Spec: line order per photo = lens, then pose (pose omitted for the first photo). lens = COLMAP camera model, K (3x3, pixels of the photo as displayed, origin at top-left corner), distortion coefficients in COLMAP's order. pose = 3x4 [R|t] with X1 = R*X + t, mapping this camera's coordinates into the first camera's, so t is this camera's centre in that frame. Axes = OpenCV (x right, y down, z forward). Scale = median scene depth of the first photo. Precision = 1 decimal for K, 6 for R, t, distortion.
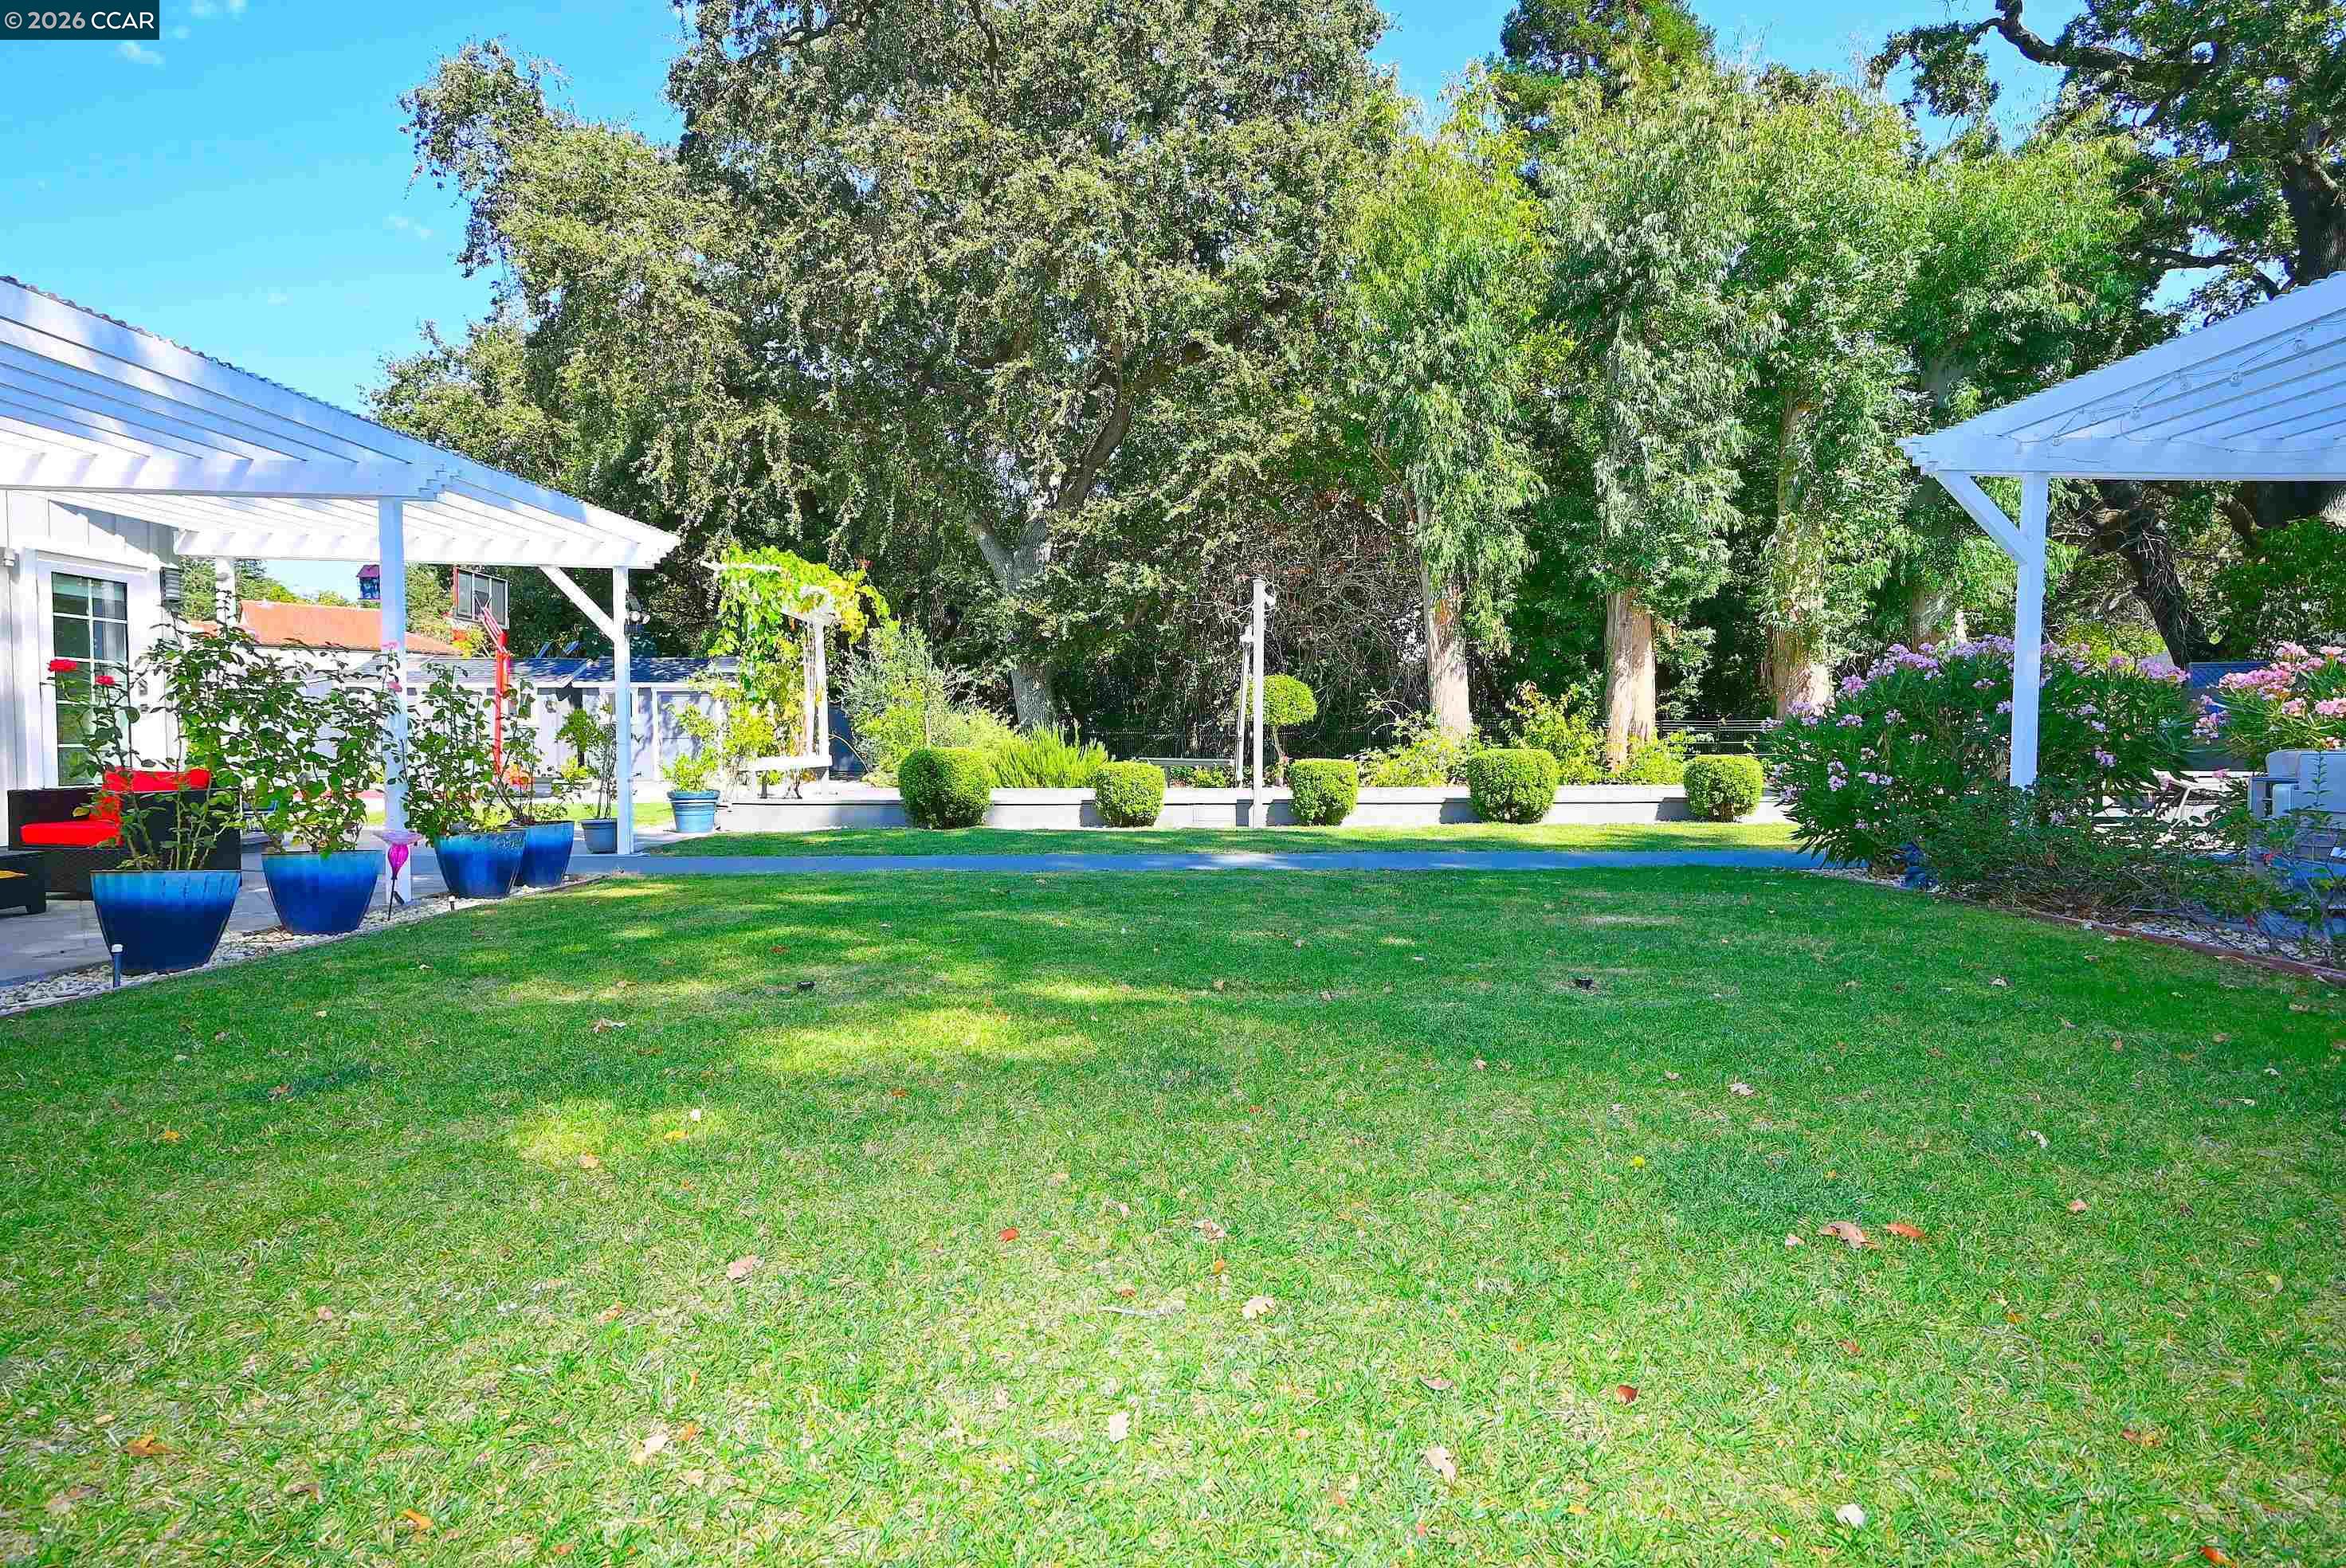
lens RADIAL K [[1150.6, 0, 1181.6], [0, 1150.6, 774.7], [0, 0, 1]] dist [-0.000496, 0.001078]
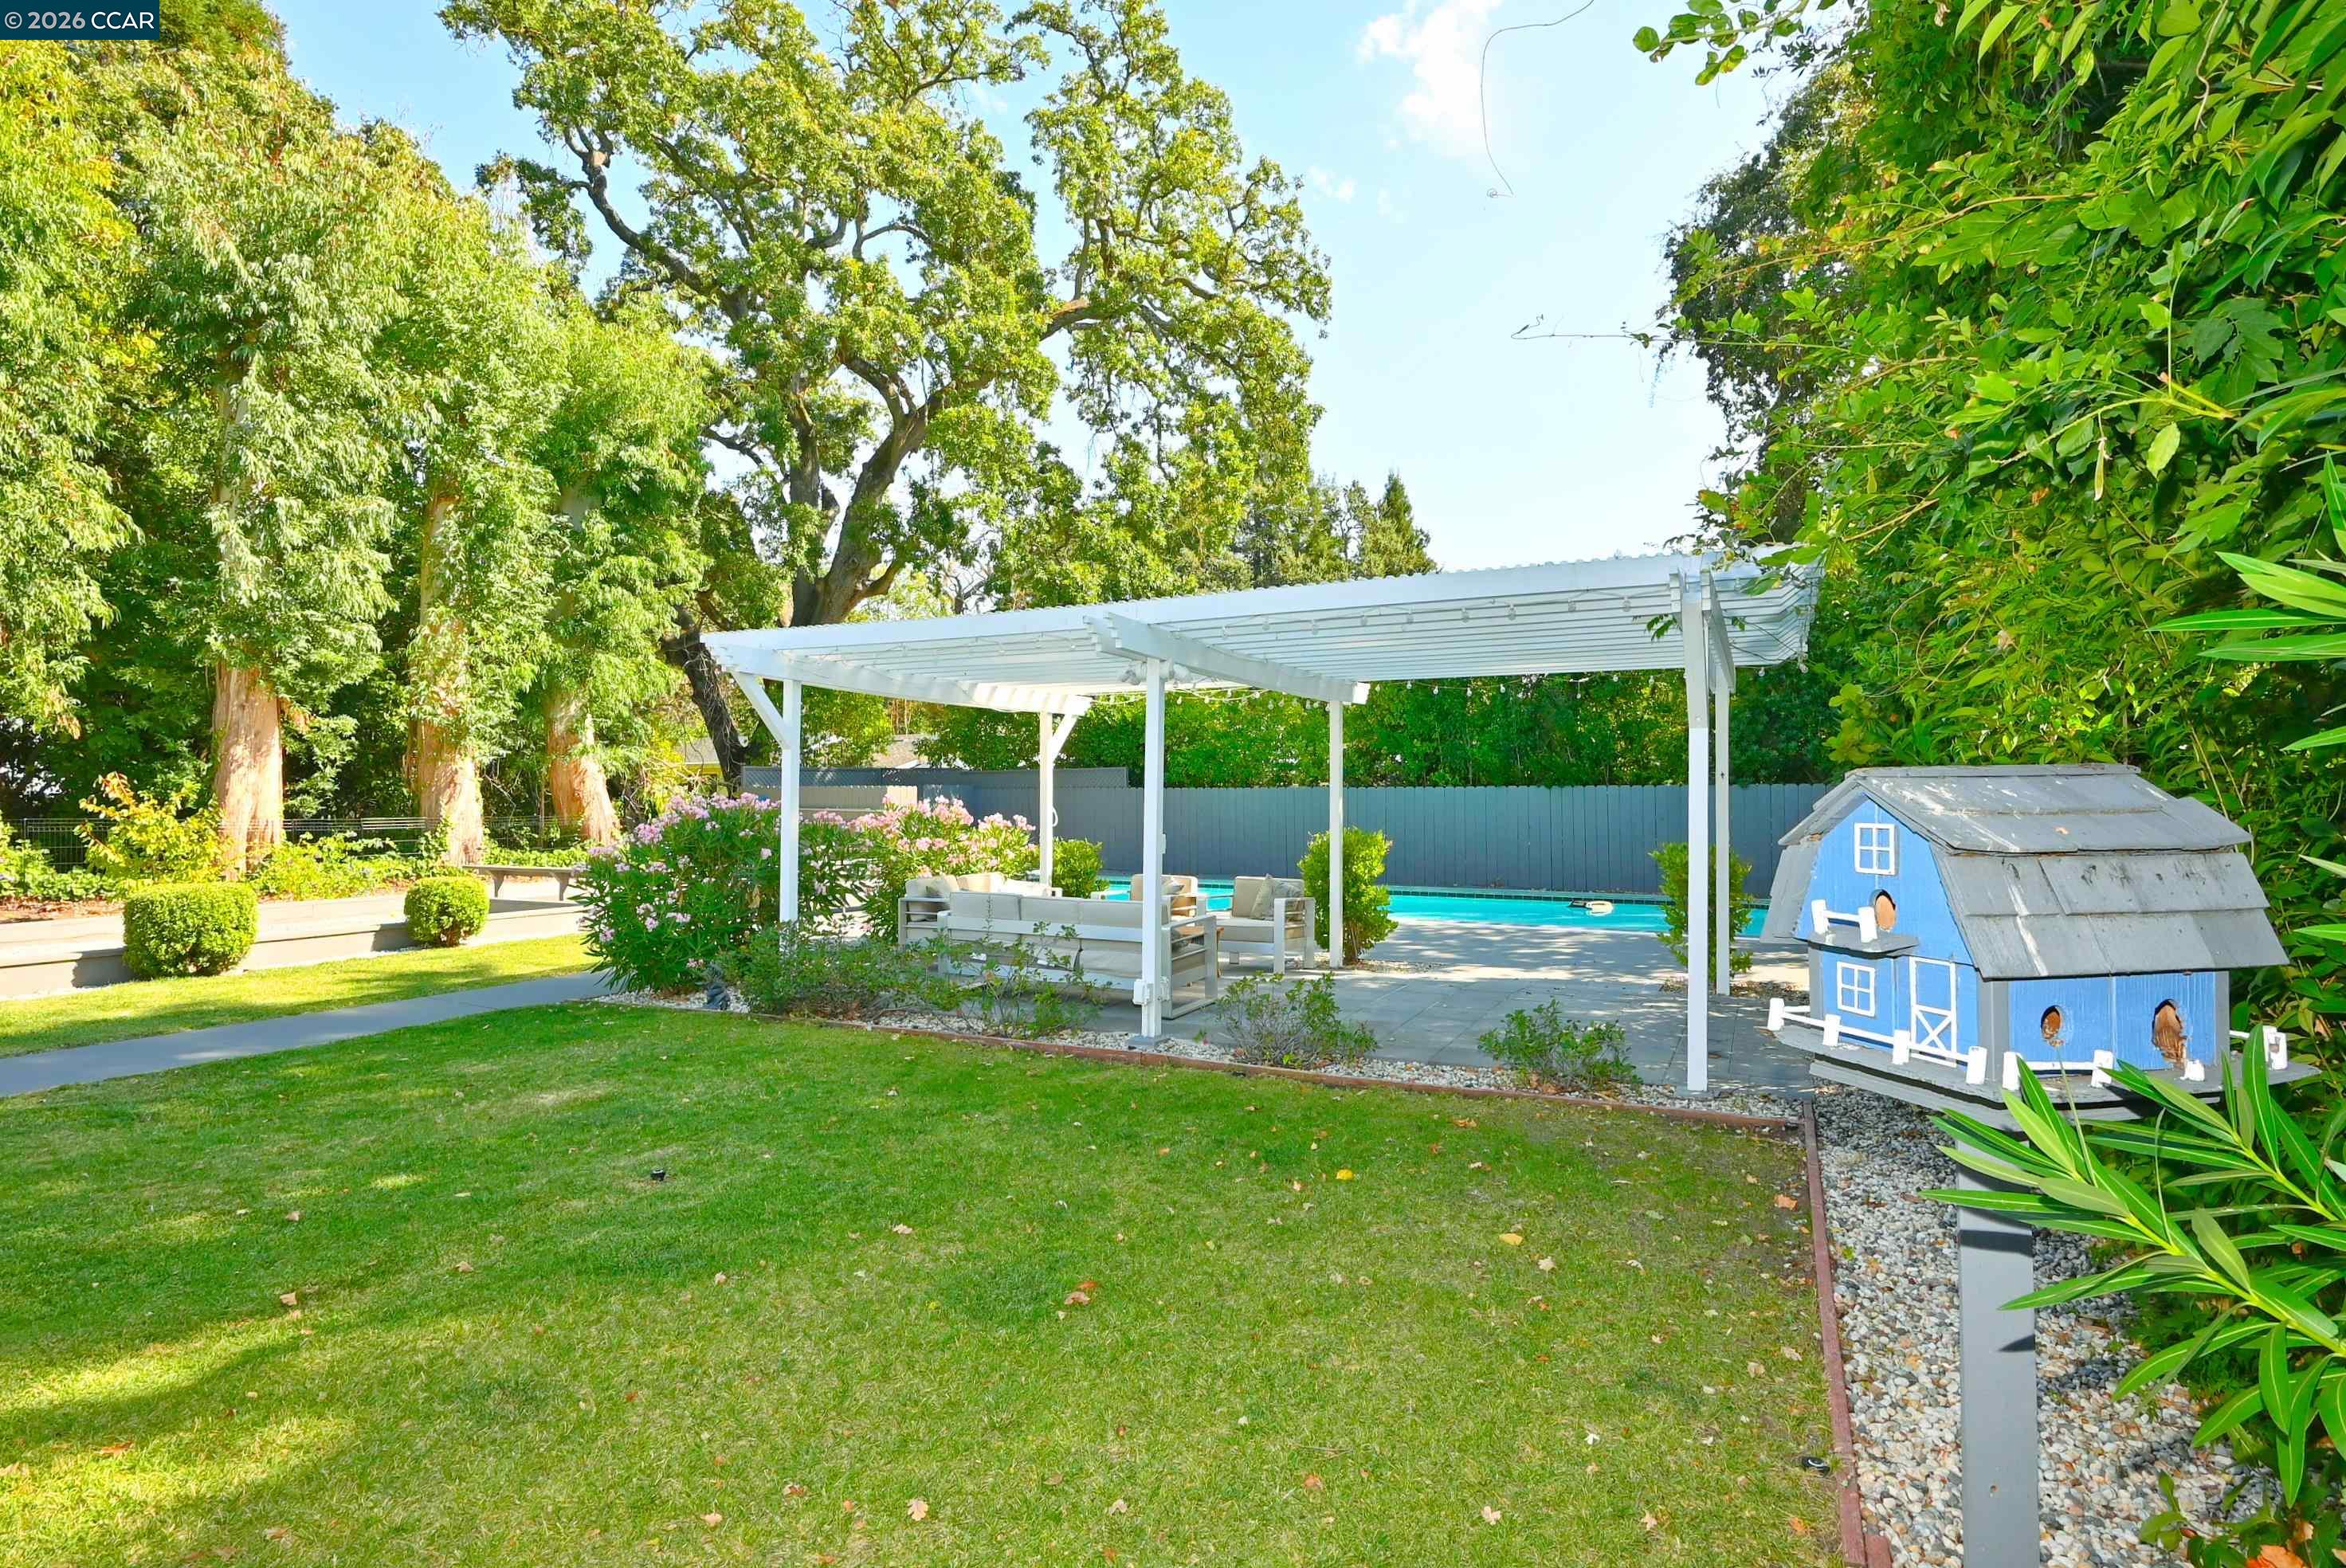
lens RADIAL K [[1148.9, 0, 1173.0], [0, 1148.9, 784.0], [0, 0, 1]] dist [0.003614, 0.000388]
pose [[0.457974, 0.026328, 0.888576, -0.055780], [0.026588, 0.998708, -0.043295, -0.017982], [-0.888568, 0.043454, 0.456682, 0.003422]]
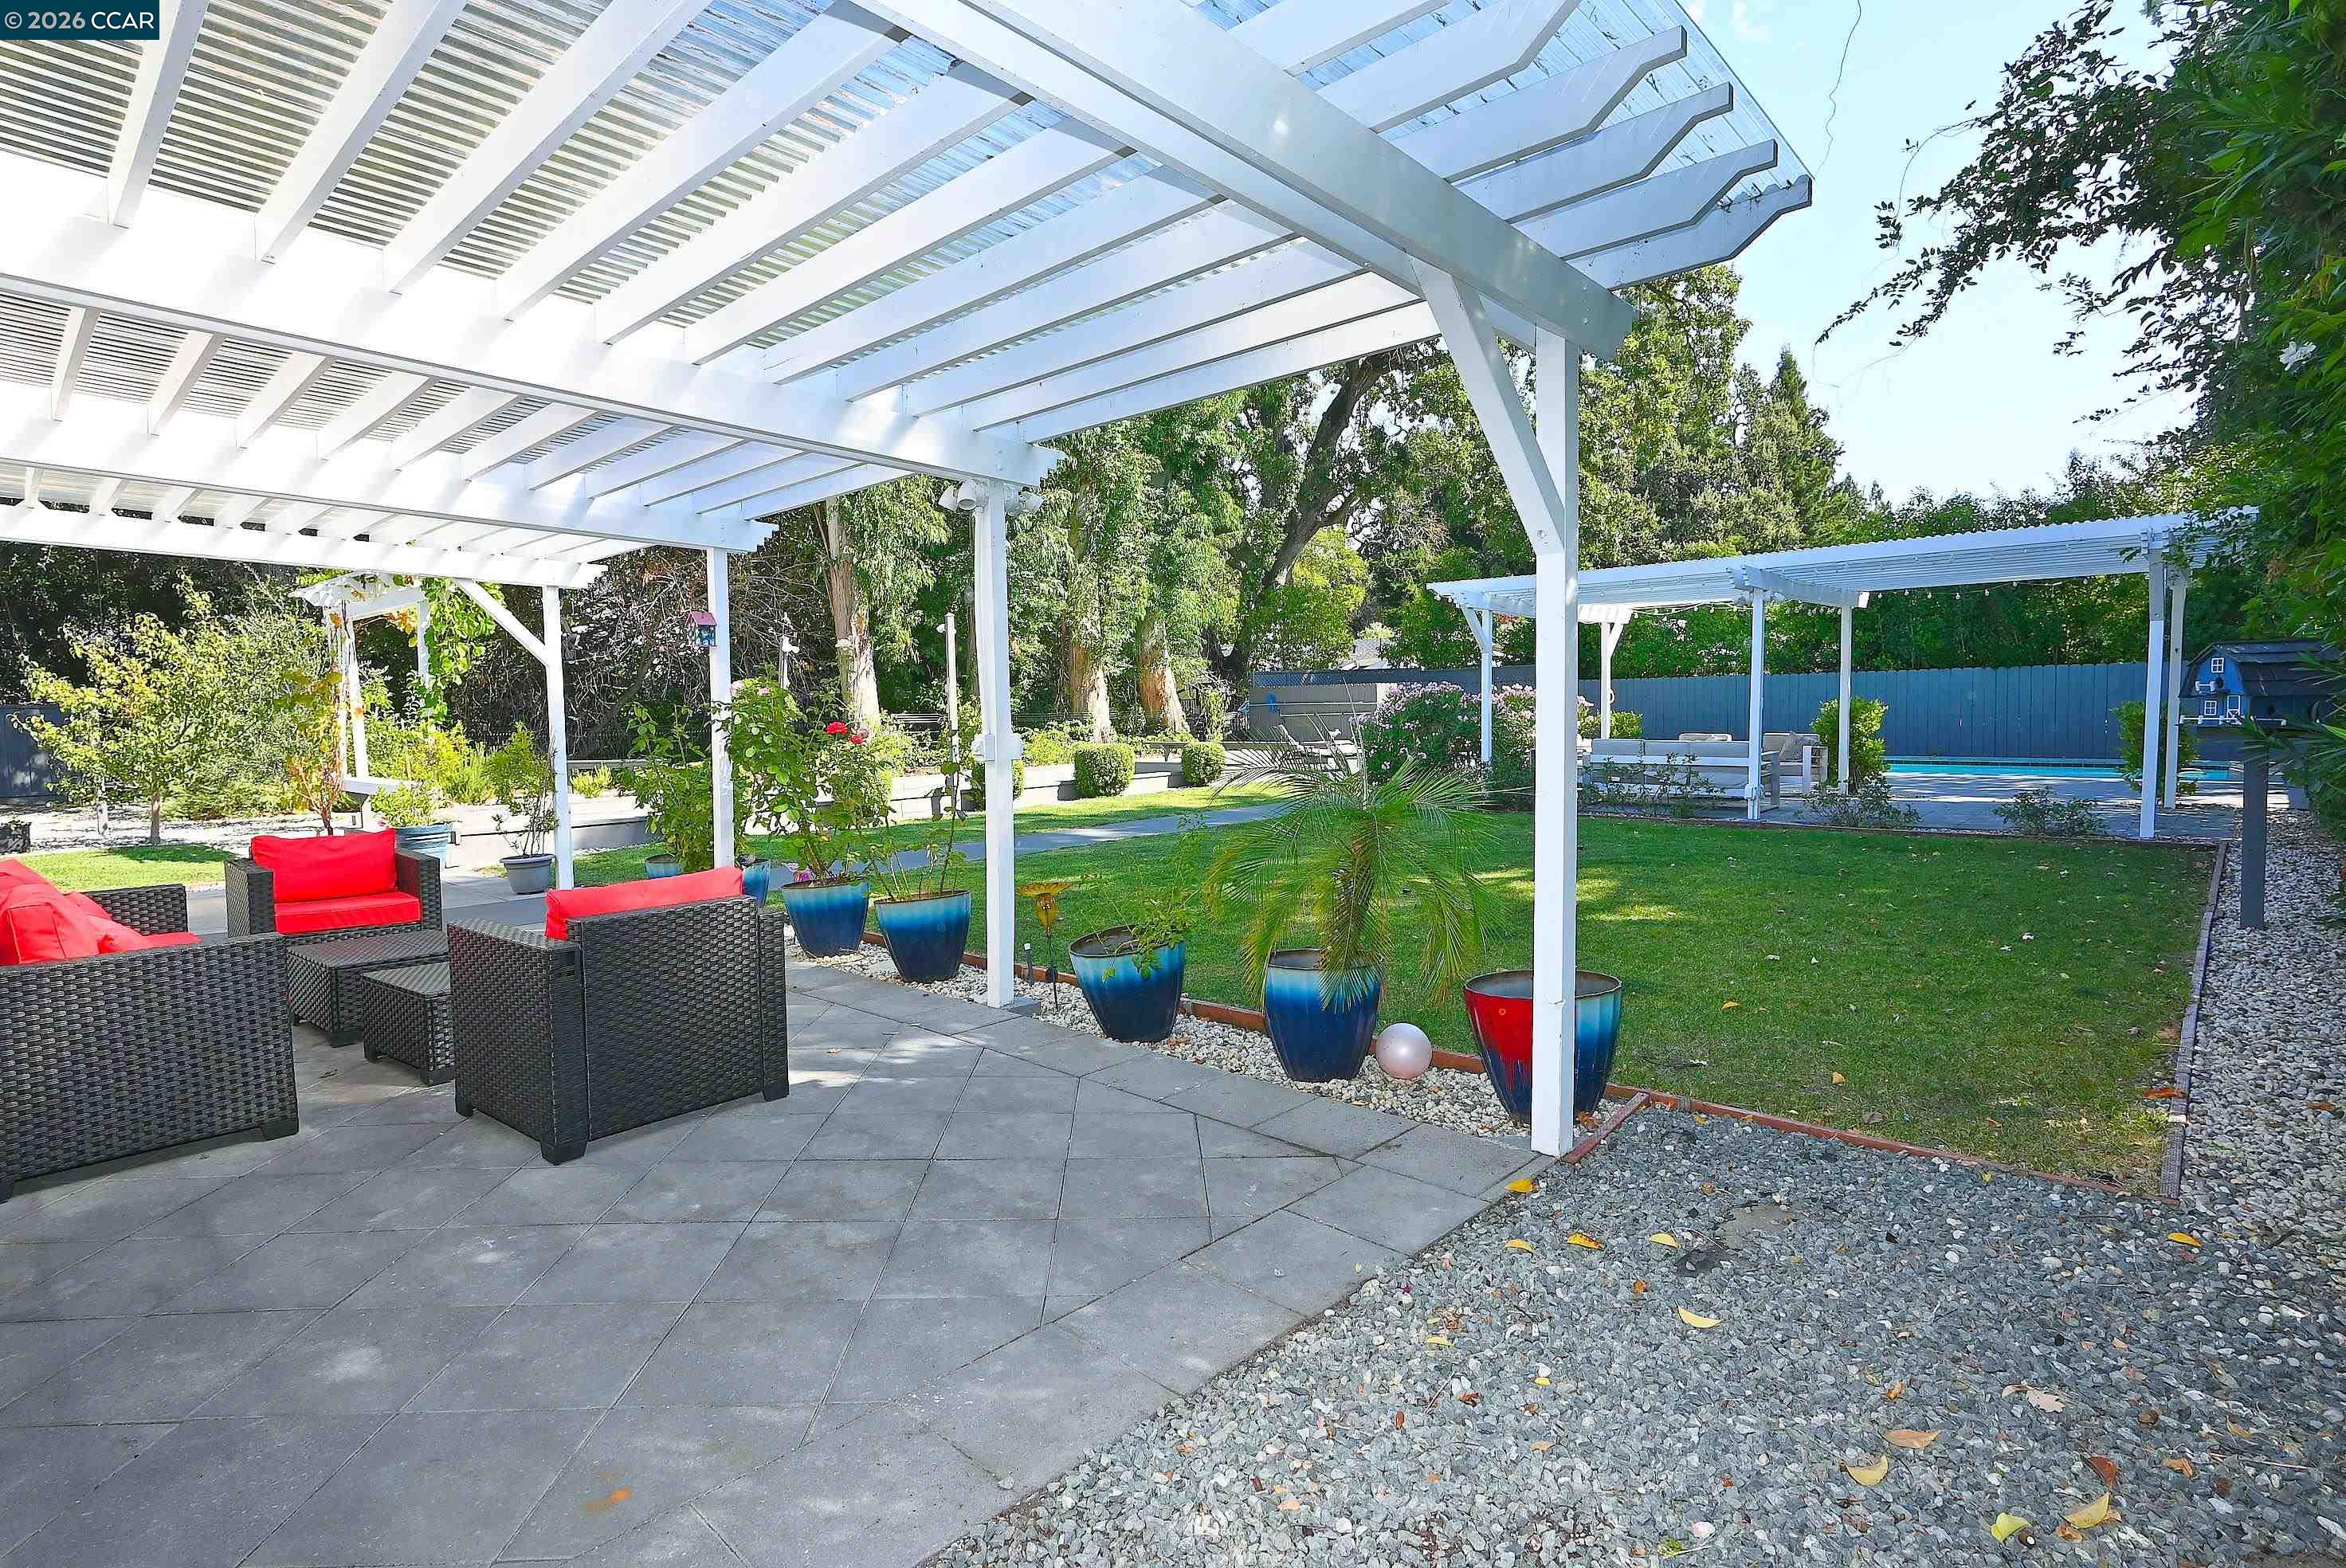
lens RADIAL K [[1013.3, 0, 1283.2], [0, 1013.3, 761.6], [0, 0, 1]] dist [-0.000358, -0.000056]
pose [[0.685676, -0.044818, 0.726526, -0.210813], [0.038095, 0.998944, 0.025670, -0.010774], [-0.726909, 0.010076, 0.686660, -0.003502]]
